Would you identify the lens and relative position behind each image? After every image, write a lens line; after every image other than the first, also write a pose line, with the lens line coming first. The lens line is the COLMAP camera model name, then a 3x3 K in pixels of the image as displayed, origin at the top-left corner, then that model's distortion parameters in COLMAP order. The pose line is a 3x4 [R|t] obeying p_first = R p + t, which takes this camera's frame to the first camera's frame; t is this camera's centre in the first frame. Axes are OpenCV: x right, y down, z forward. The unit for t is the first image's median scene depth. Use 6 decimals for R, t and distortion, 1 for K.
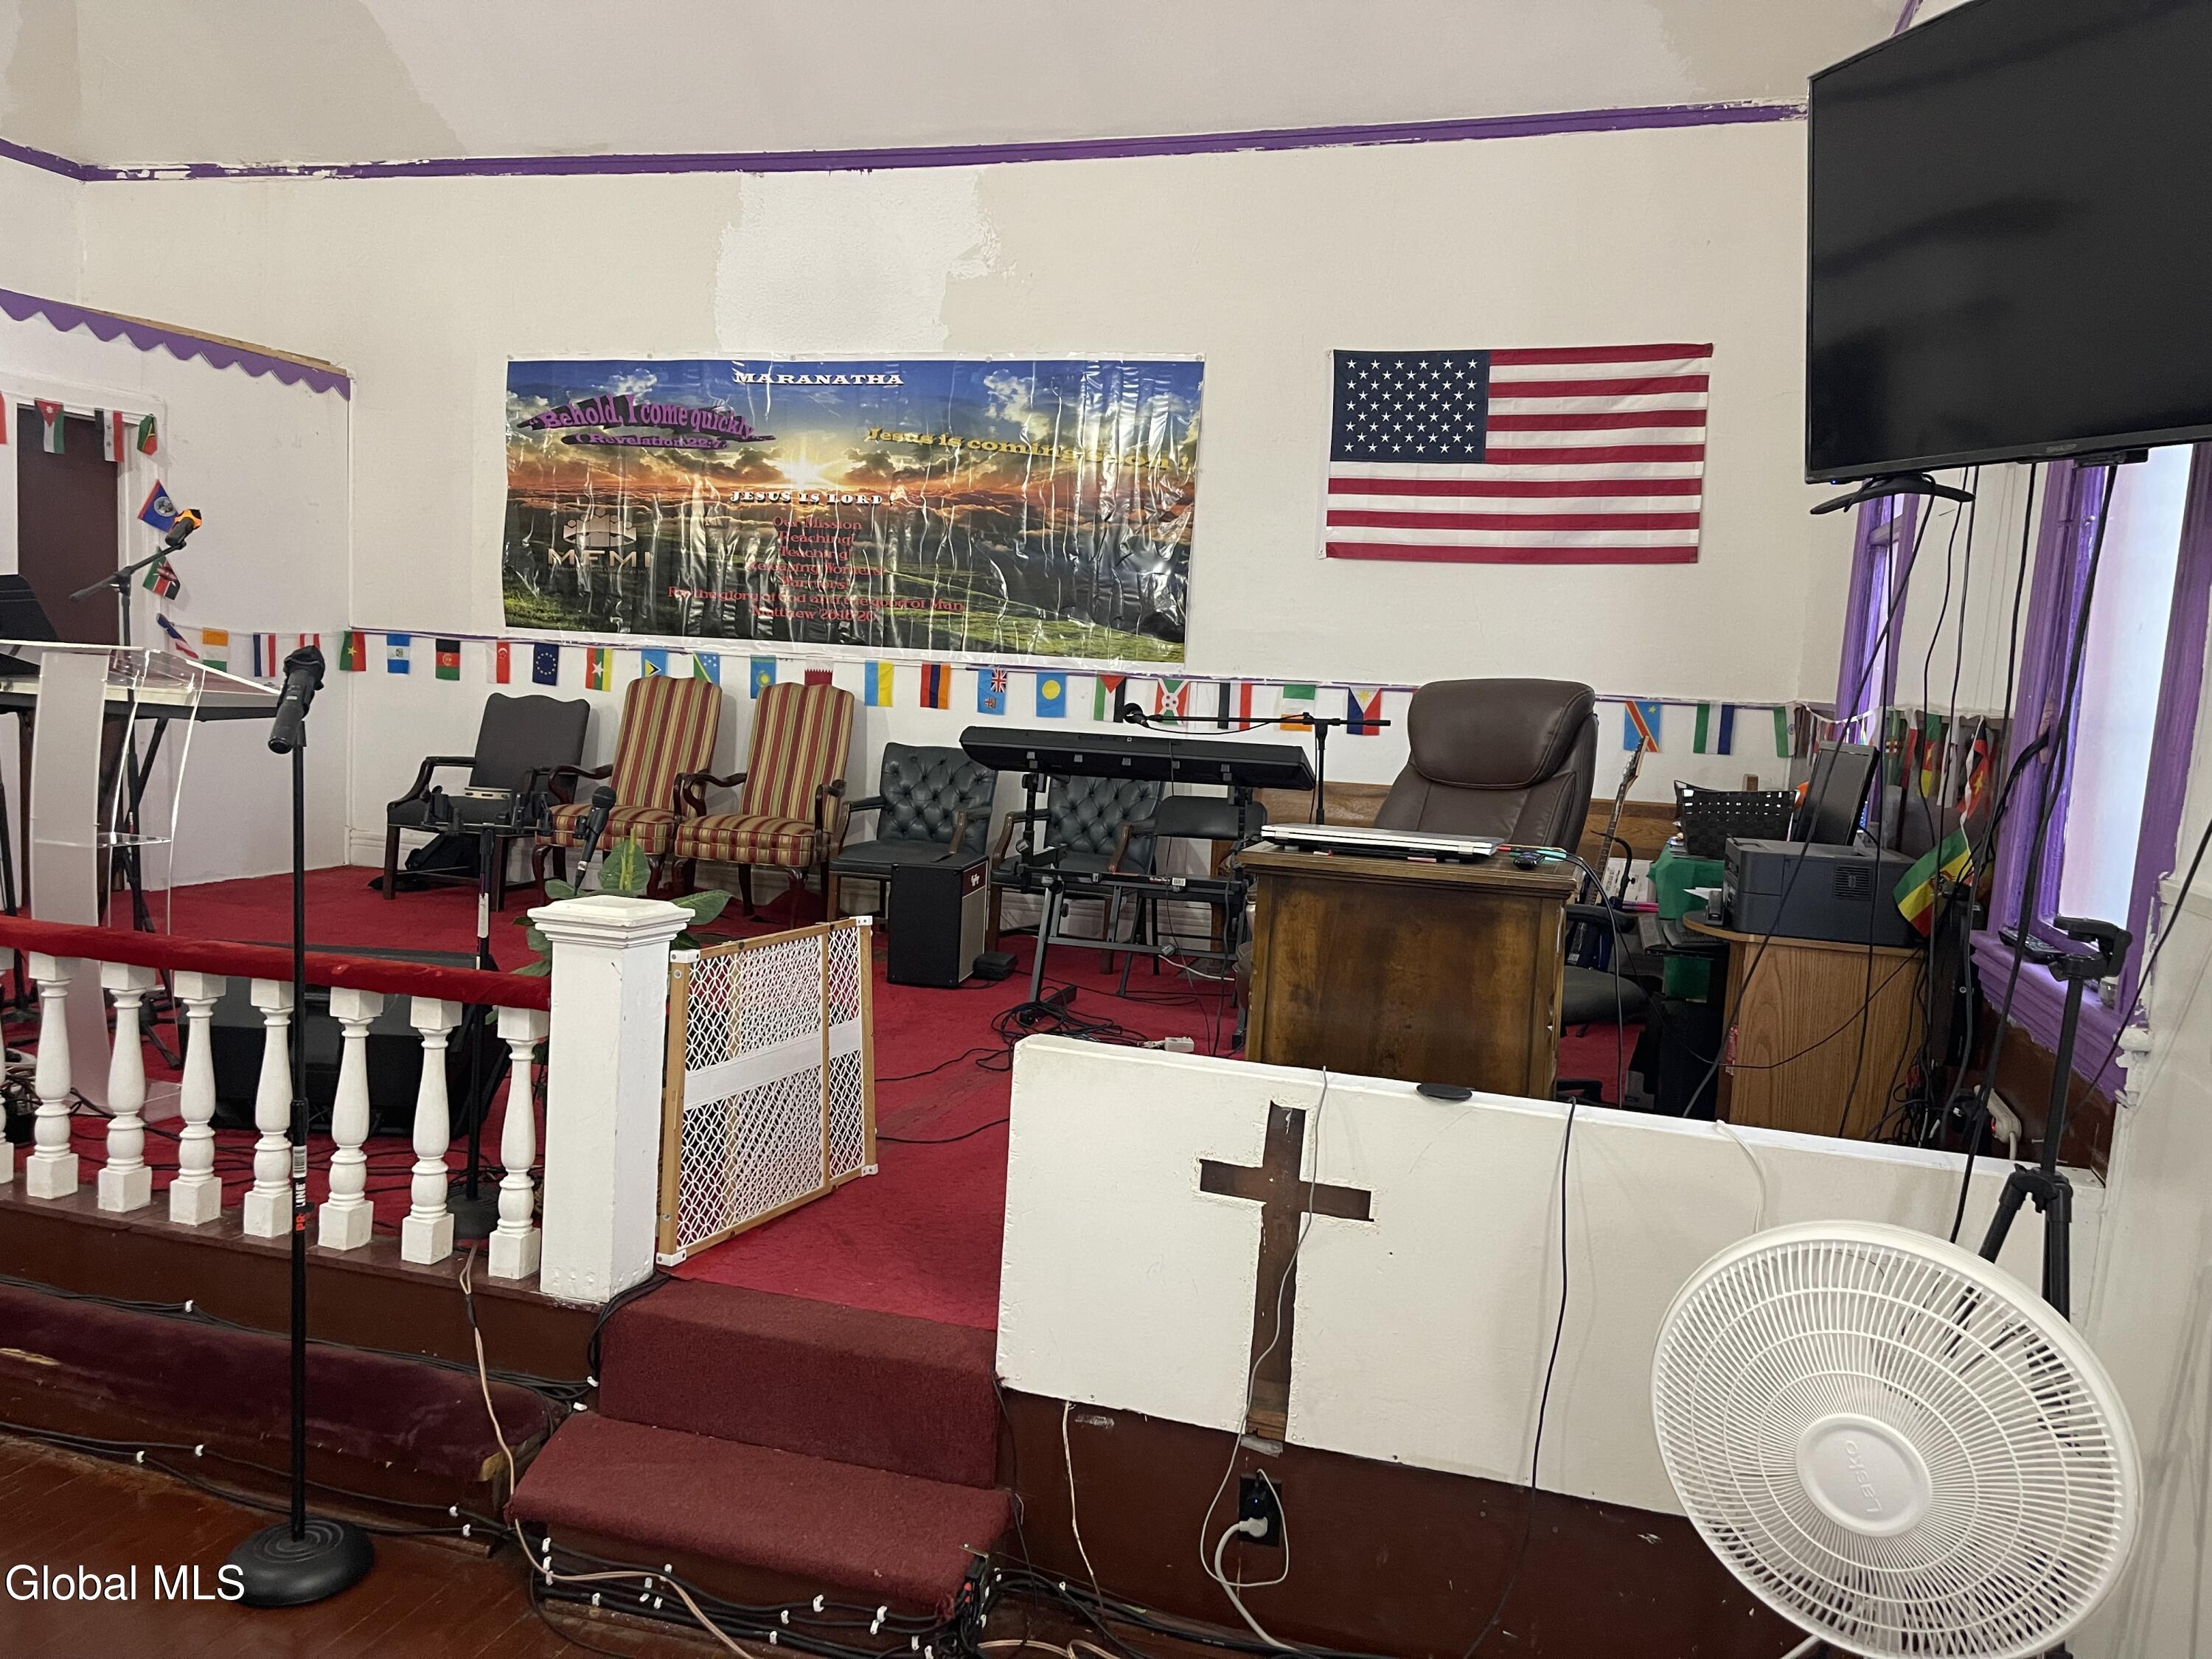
lens RADIAL K [[1680.9, 0, 1126.8], [0, 1680.9, 851.5], [0, 0, 1]] dist [0.064382, -0.083434]
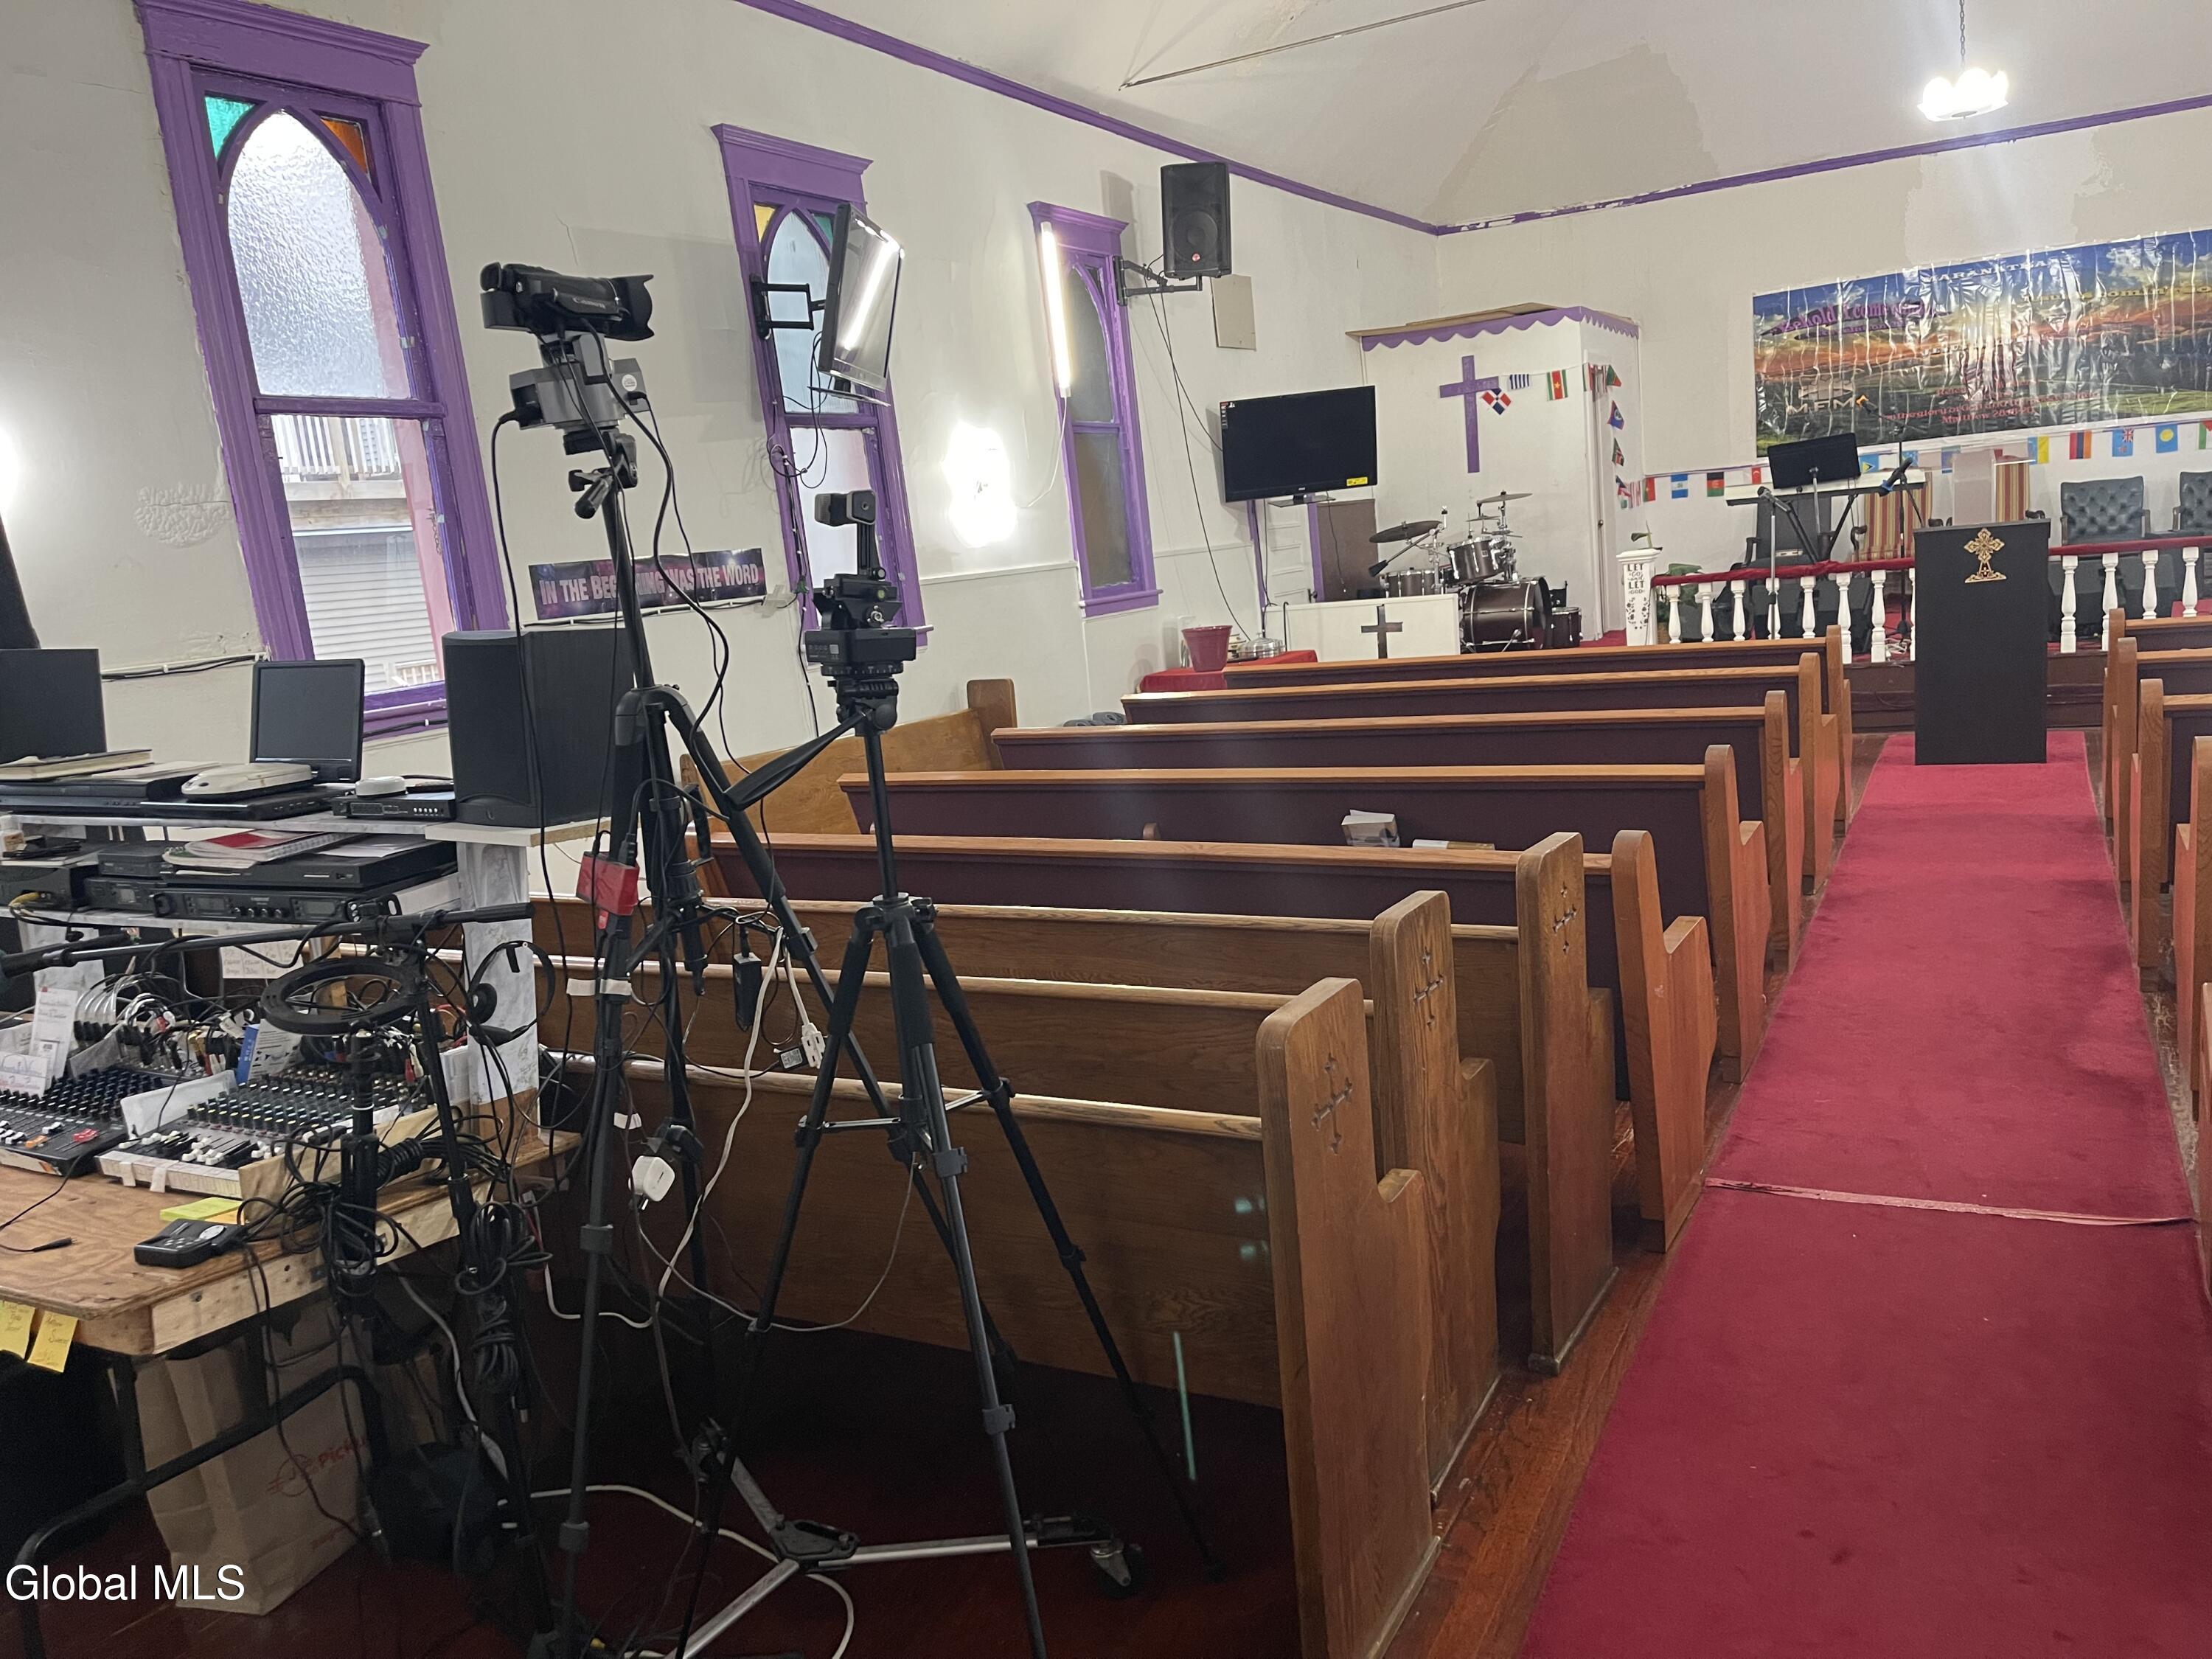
lens RADIAL K [[1680.9, 0, 1133.3], [0, 1680.9, 825.9], [0, 0, 1]] dist [0.064382, -0.083434]
pose [[0.968601, -0.112987, -0.221463, -0.680015], [0.126500, 0.990816, 0.047768, 0.072880], [0.214031, -0.074284, 0.973998, -0.835769]]
